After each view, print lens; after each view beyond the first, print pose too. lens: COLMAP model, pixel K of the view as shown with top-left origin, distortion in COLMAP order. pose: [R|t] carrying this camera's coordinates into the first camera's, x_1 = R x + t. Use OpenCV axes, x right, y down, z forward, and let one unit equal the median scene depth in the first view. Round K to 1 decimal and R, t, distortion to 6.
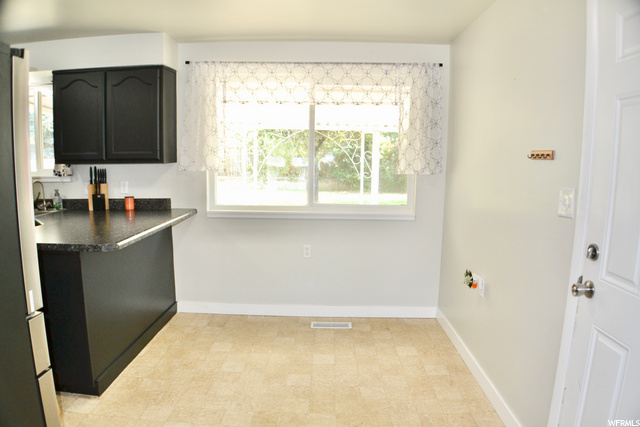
lens RADIAL K [[444.0, 0, 317.7], [0, 444.0, 223.5], [0, 0, 1]] dist [-0.173452, 0.042900]
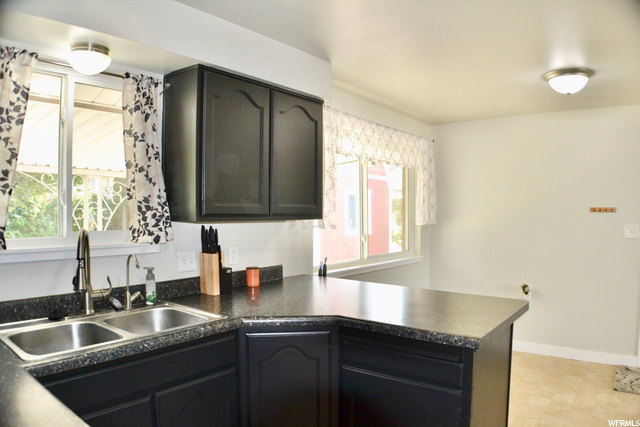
lens RADIAL K [[444.0, 0, 317.7], [0, 444.0, 223.5], [0, 0, 1]] dist [-0.173452, 0.042900]
pose [[0.602166, -0.028770, 0.797852, -0.967282], [0.121663, 0.990985, -0.056089, -0.081645], [-0.789046, 0.130844, 0.600238, 0.480280]]
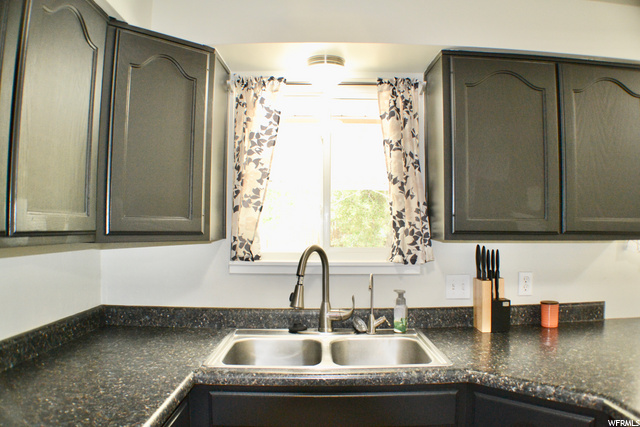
lens RADIAL K [[444.0, 0, 317.7], [0, 444.0, 223.5], [0, 0, 1]] dist [-0.173452, 0.042900]
pose [[0.999545, -0.004446, 0.029822, -0.754079], [0.009027, 0.987830, -0.155277, -0.081683], [-0.028768, 0.155476, 0.987421, 0.487688]]
